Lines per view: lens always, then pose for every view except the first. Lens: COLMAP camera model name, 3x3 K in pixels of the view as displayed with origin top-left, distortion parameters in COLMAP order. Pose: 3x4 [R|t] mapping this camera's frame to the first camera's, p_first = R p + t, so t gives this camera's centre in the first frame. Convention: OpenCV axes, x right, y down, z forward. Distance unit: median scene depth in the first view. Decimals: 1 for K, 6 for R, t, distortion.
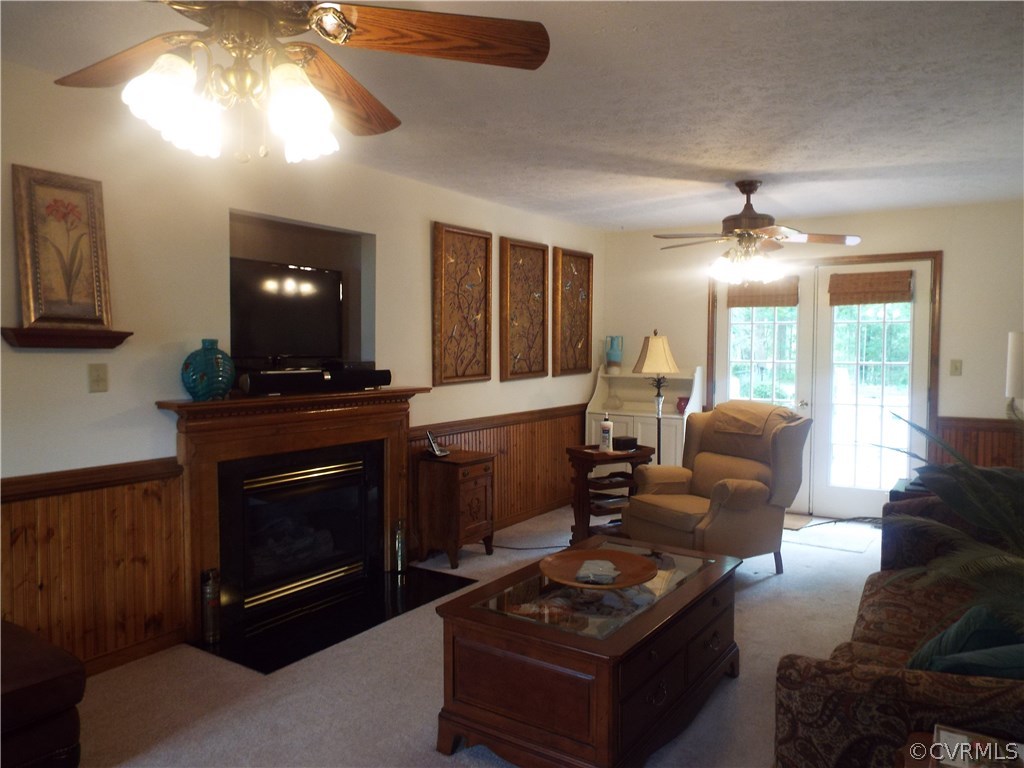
lens RADIAL K [[739.4, 0, 512.1], [0, 739.4, 381.6], [0, 0, 1]] dist [-0.006882, -0.000074]
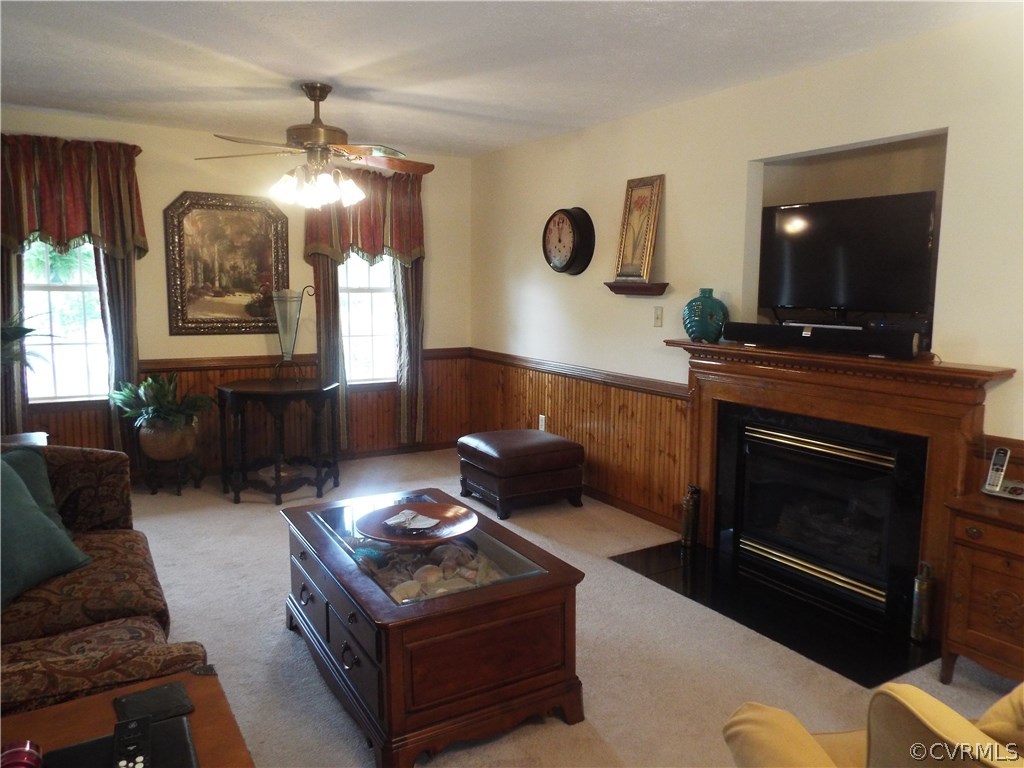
lens RADIAL K [[739.4, 0, 513.2], [0, 739.4, 384.4], [0, 0, 1]] dist [-0.006882, -0.000074]
pose [[-0.414344, 0.104875, -0.904058, 0.783064], [-0.061475, 0.987845, 0.142769, -0.057421], [0.908042, 0.114733, -0.402861, 1.234613]]
